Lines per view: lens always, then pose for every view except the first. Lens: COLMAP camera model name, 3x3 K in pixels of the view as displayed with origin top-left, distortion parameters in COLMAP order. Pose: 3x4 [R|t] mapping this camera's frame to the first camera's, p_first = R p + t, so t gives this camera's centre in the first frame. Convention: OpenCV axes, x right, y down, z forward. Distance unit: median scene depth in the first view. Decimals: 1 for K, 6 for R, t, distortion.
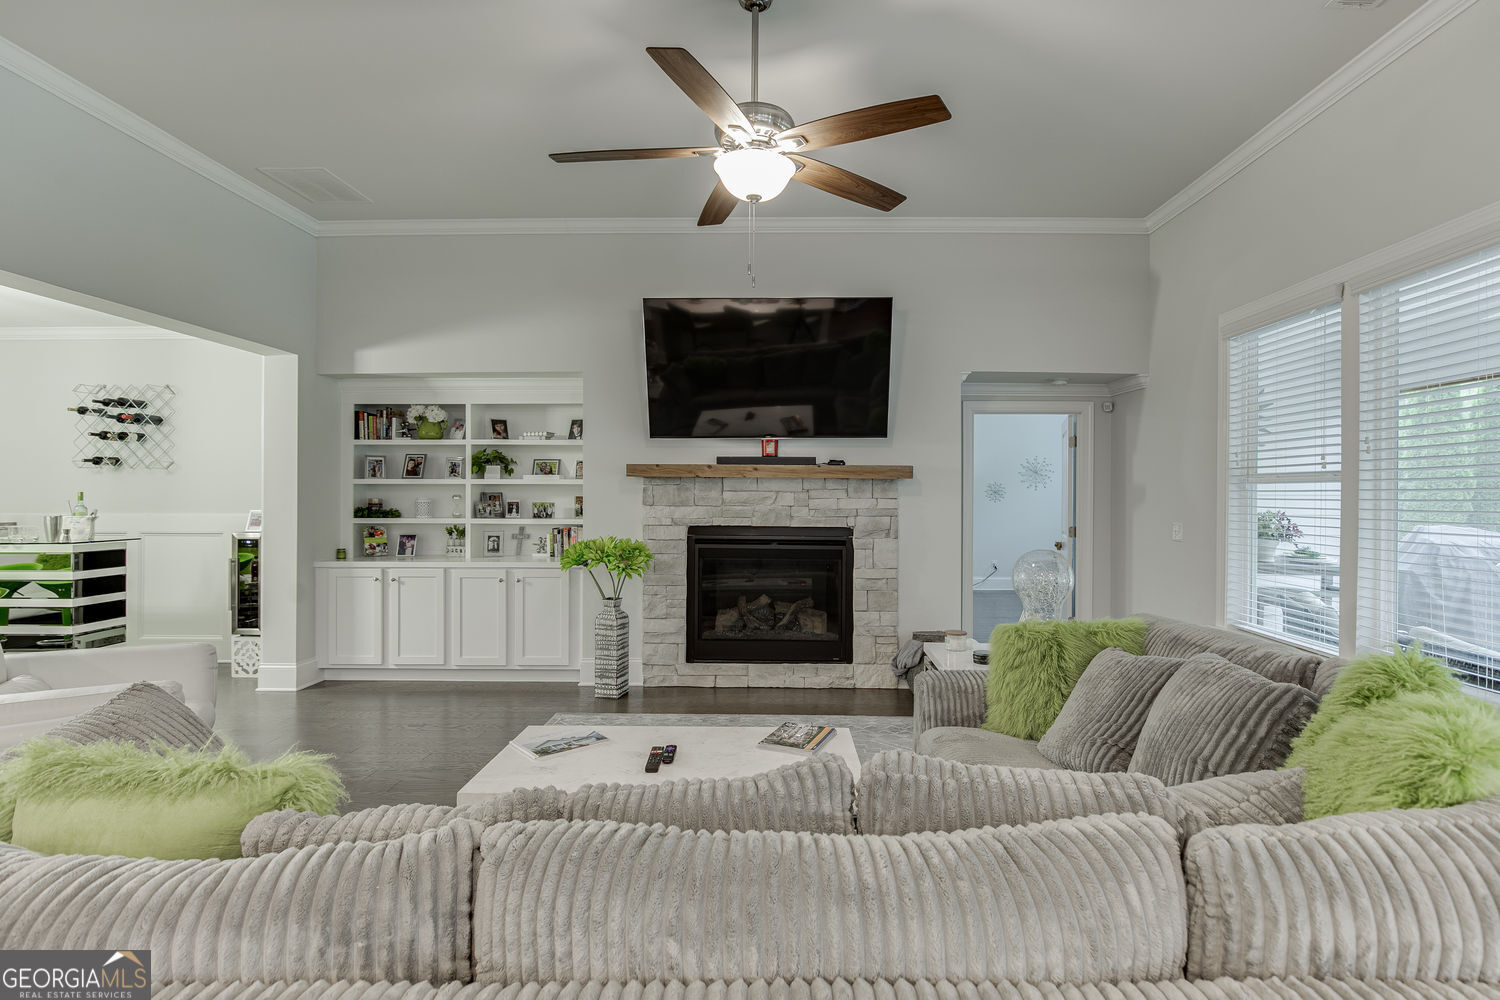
lens RADIAL K [[759.6, 0, 750.0], [0, 759.6, 500.0], [0, 0, 1]] dist [-0.000074, -0.000453]
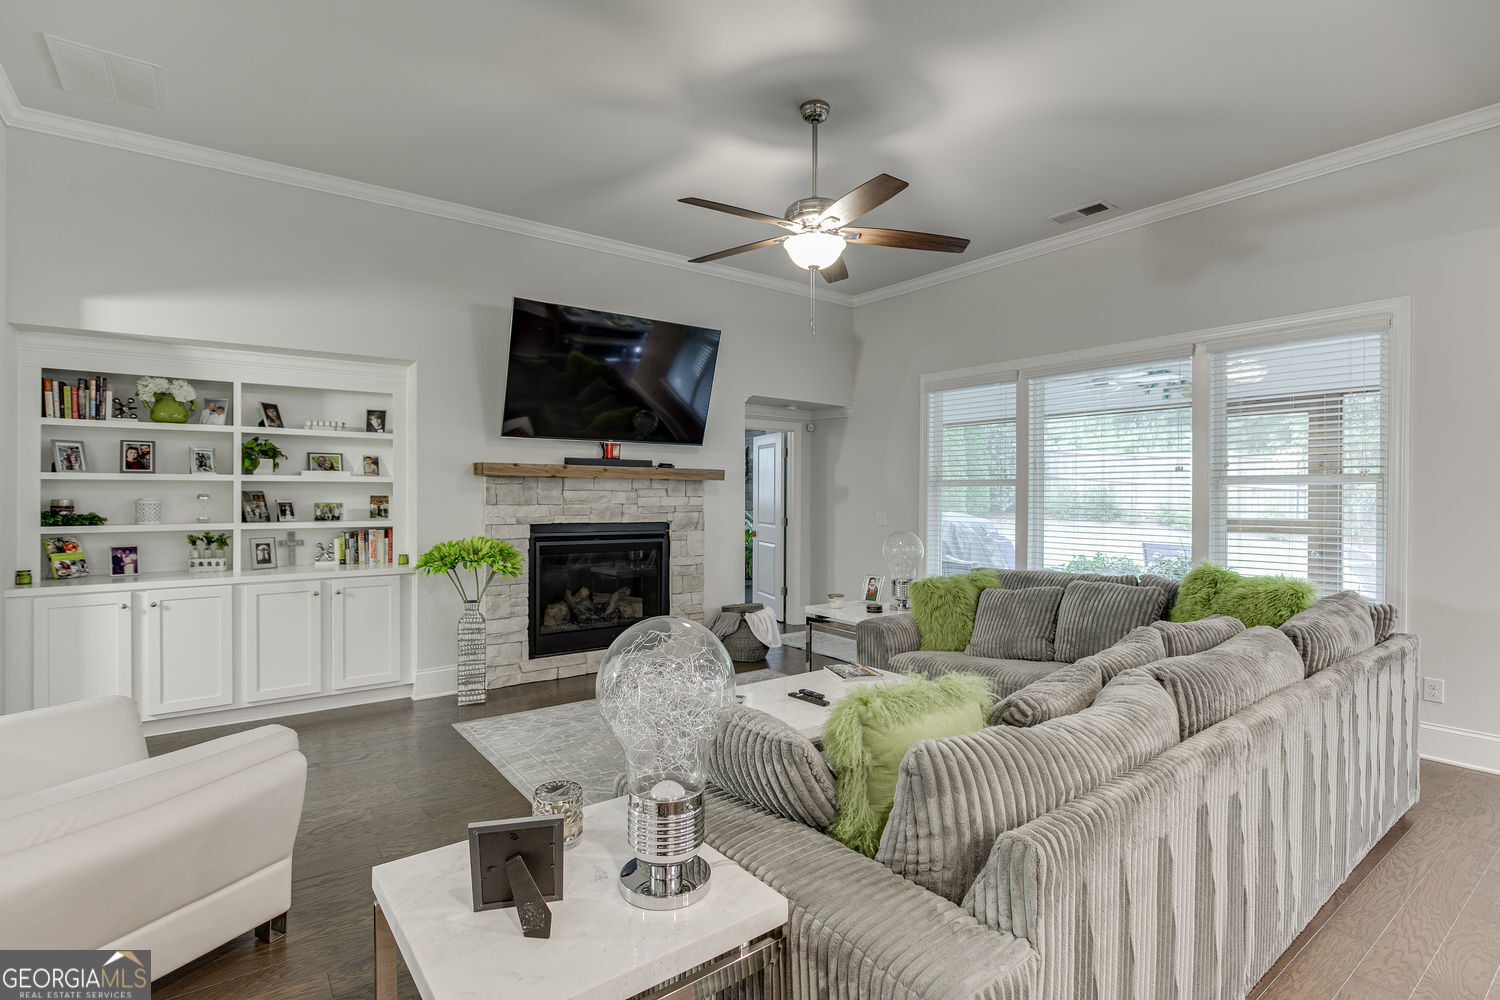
lens RADIAL K [[759.6, 0, 750.0], [0, 759.6, 500.0], [0, 0, 1]] dist [-0.000074, -0.000453]
pose [[0.780951, -0.006720, 0.624557, -0.468991], [0.004071, 0.999976, 0.005669, -0.003087], [-0.624580, -0.001885, 0.780959, 0.022723]]
